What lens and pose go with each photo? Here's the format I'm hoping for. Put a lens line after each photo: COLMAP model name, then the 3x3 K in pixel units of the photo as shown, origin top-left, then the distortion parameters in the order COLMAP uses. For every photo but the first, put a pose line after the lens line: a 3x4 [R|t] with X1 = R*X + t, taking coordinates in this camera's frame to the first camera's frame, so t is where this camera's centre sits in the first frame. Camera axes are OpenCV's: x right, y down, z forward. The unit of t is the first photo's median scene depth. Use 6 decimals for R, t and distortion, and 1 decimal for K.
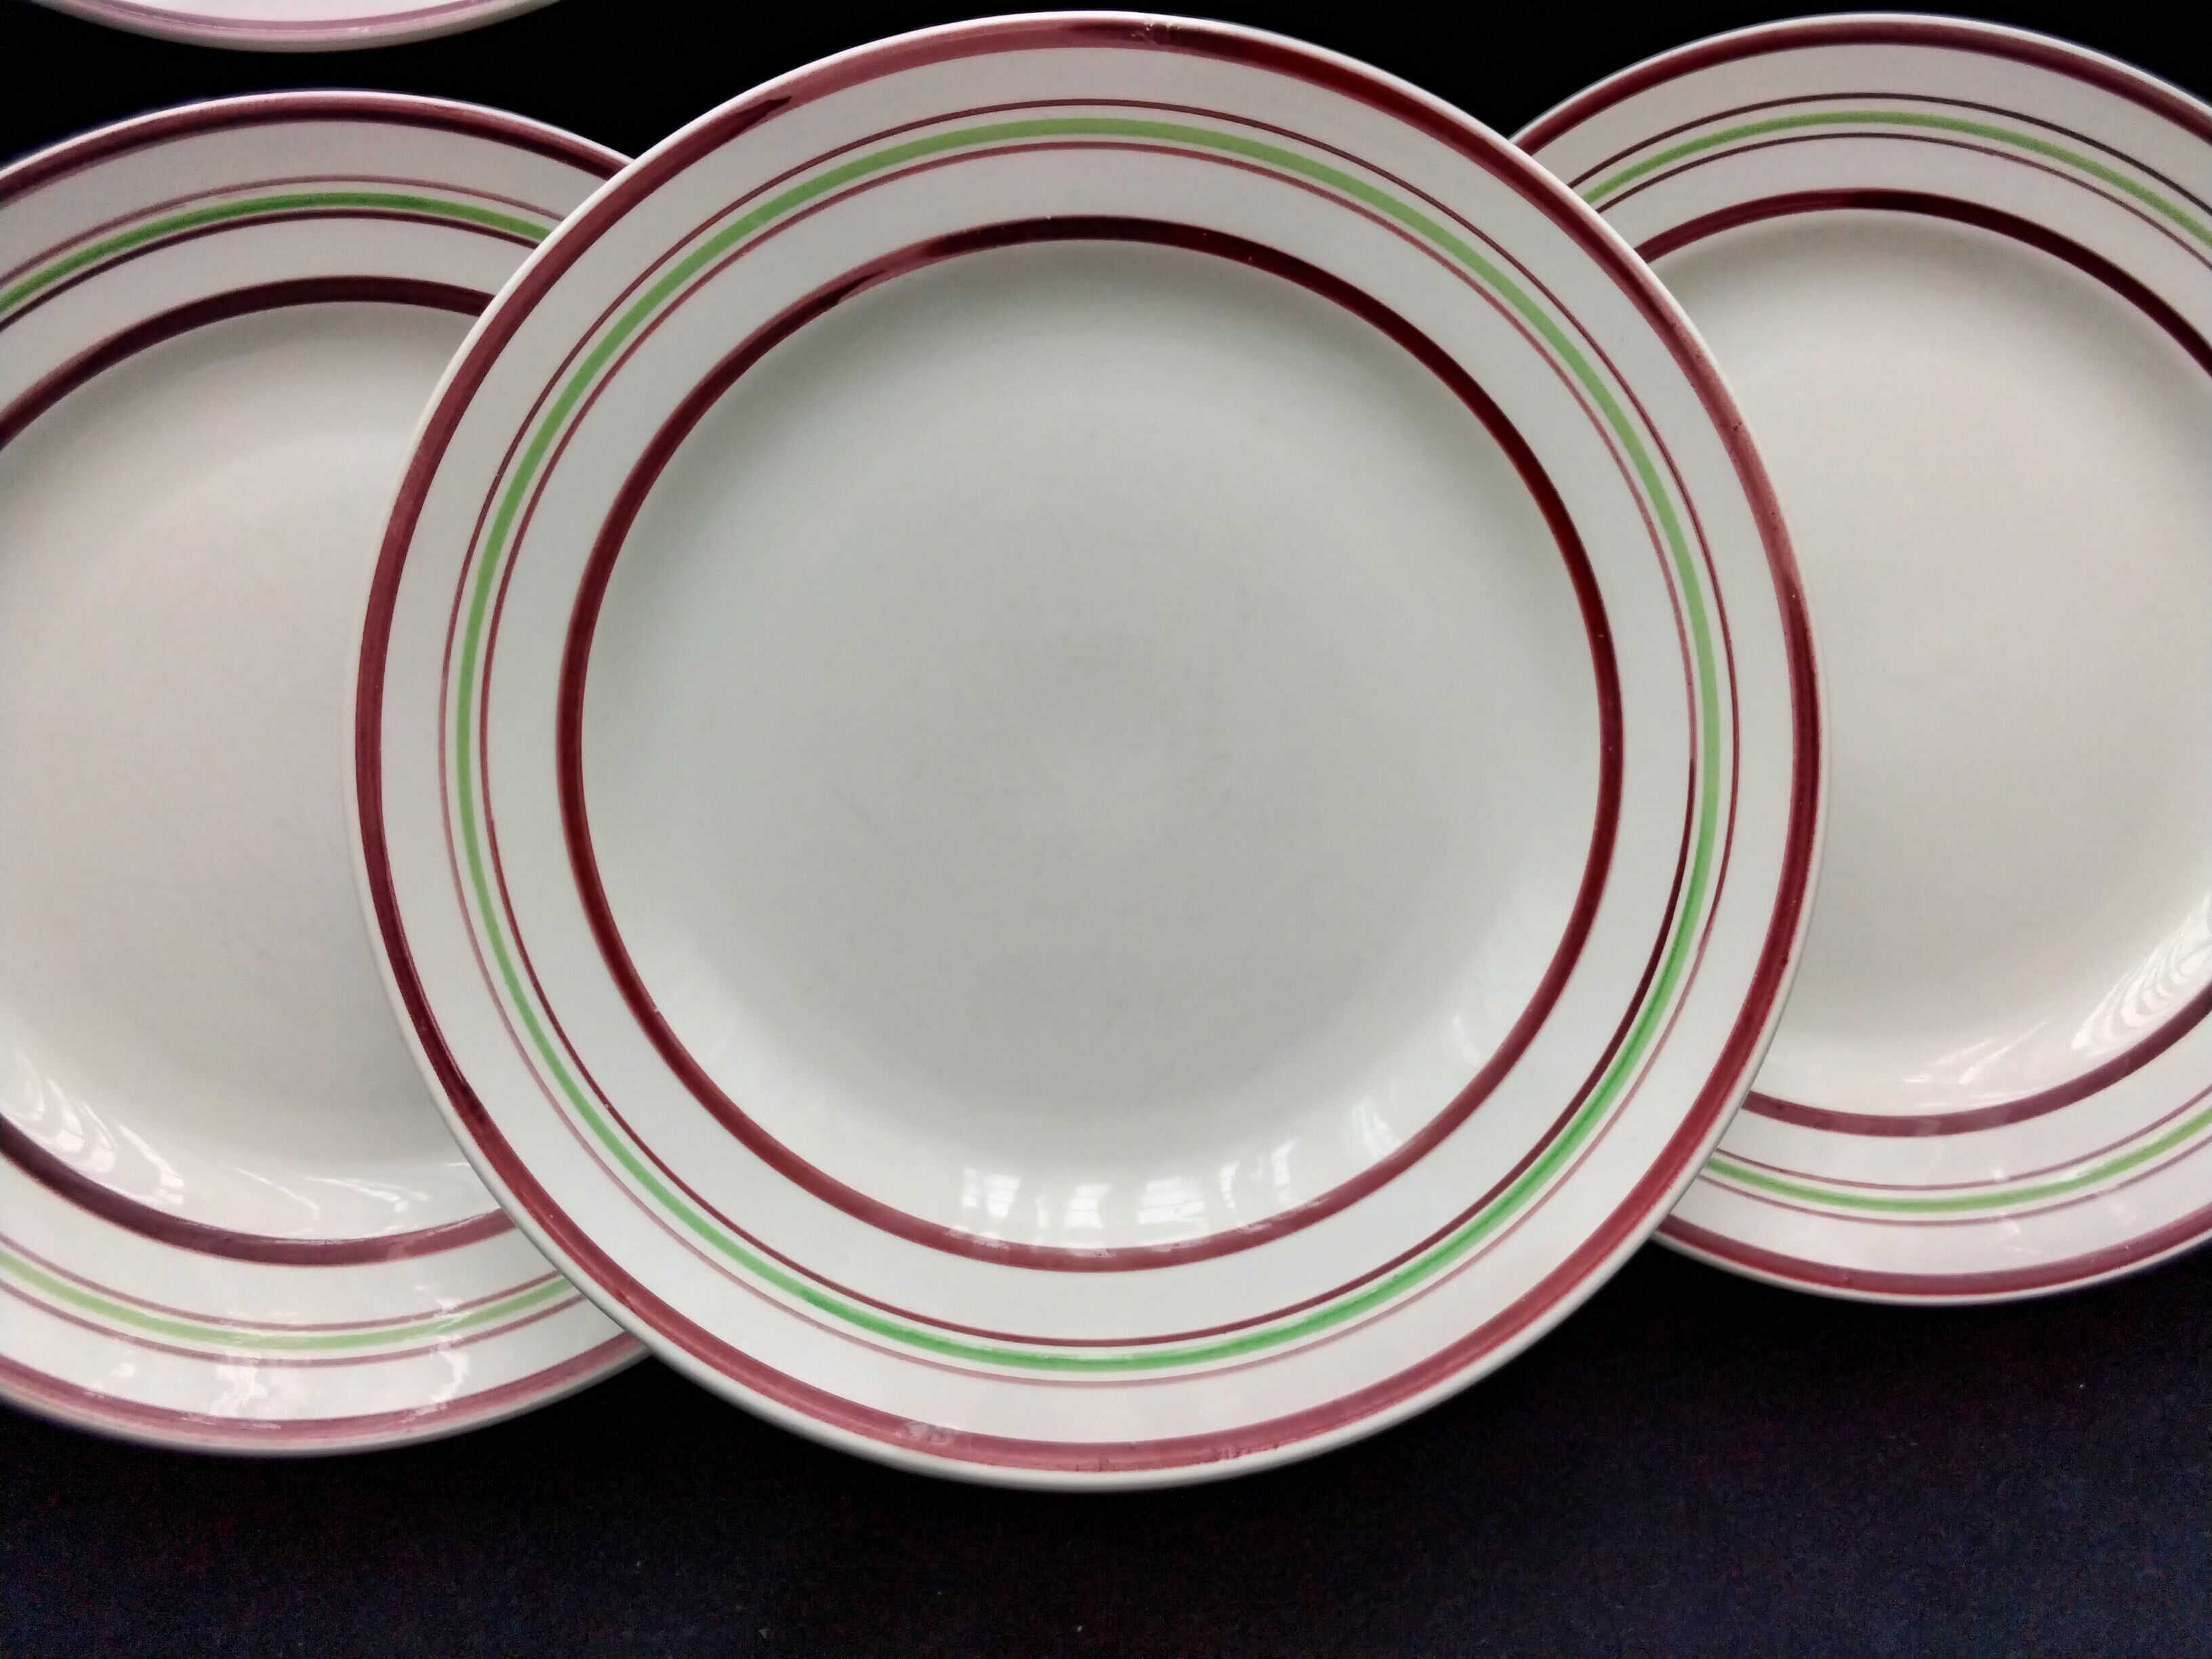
lens RADIAL K [[1710.3, 0, 1106.0], [0, 1710.3, 829.5], [0, 0, 1]] dist [0.011423, 0.004667]
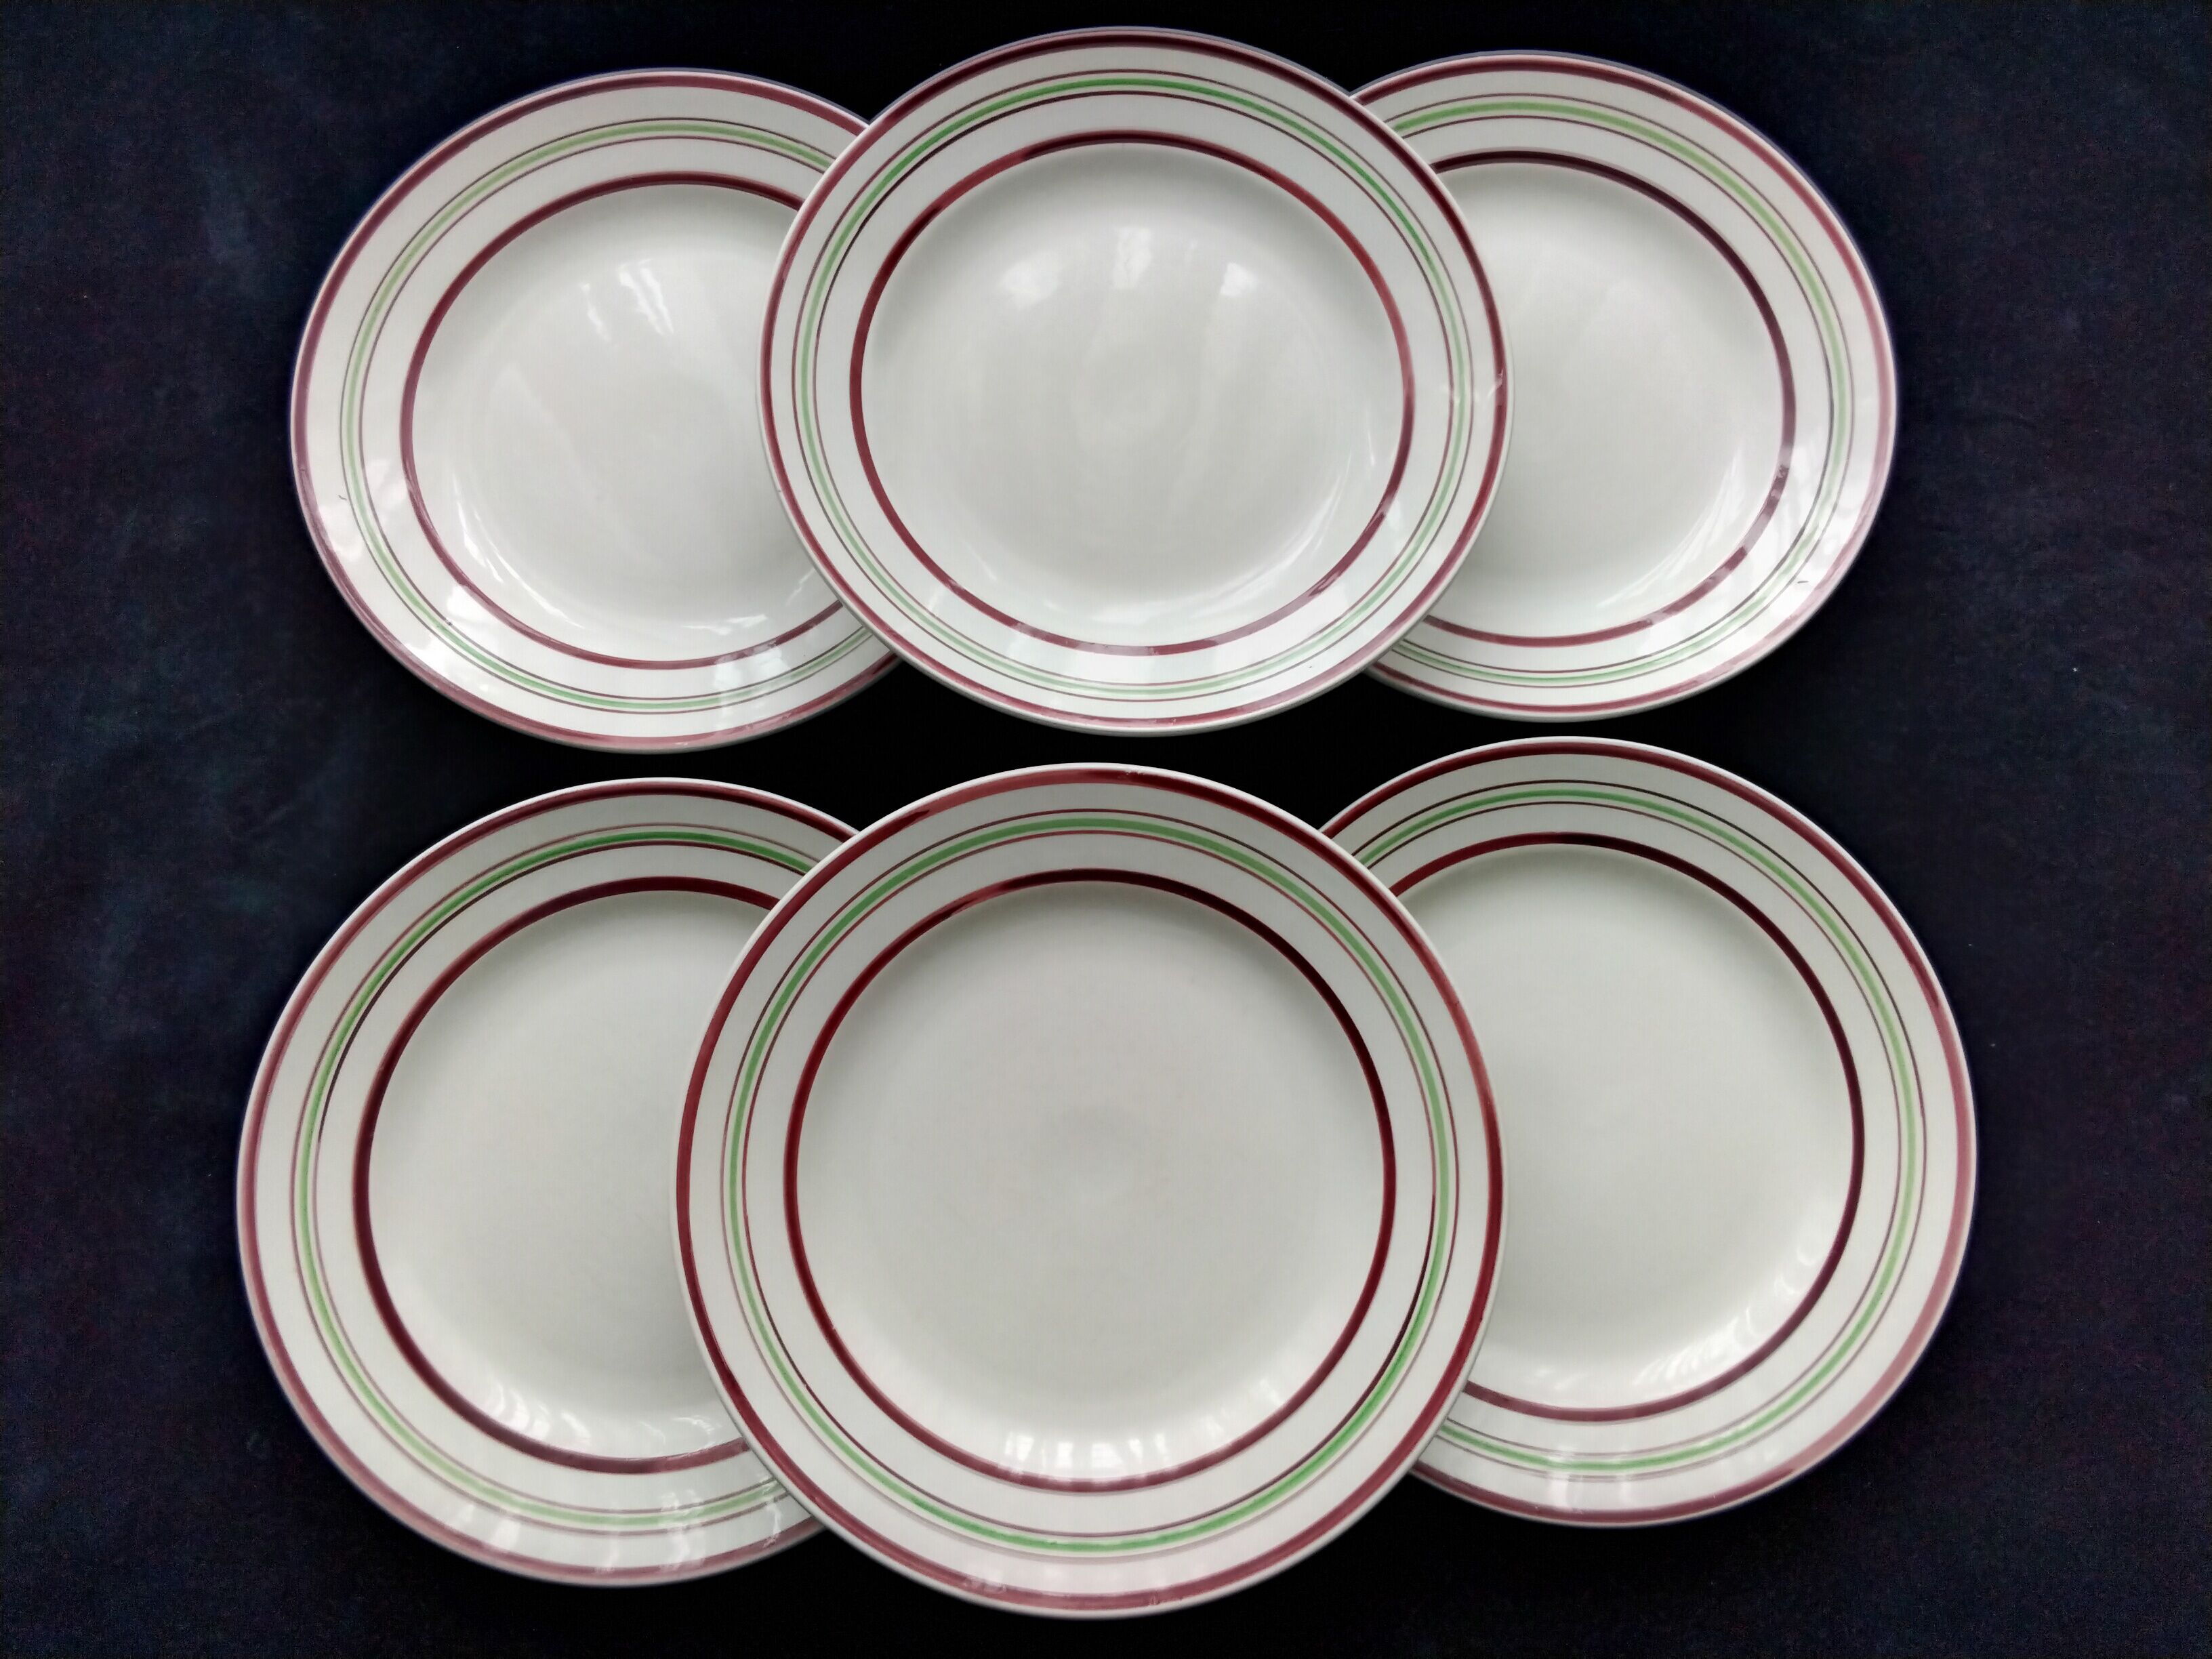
lens RADIAL K [[1675.8, 0, 1106.0], [0, 1675.8, 829.5], [0, 0, 1]] dist [-0.007528, -0.005202]
pose [[0.999214, 0.016634, -0.035987, 0.067229], [-0.021276, 0.990925, -0.132720, -0.177428], [0.033453, 0.133381, 0.990500, -0.745569]]
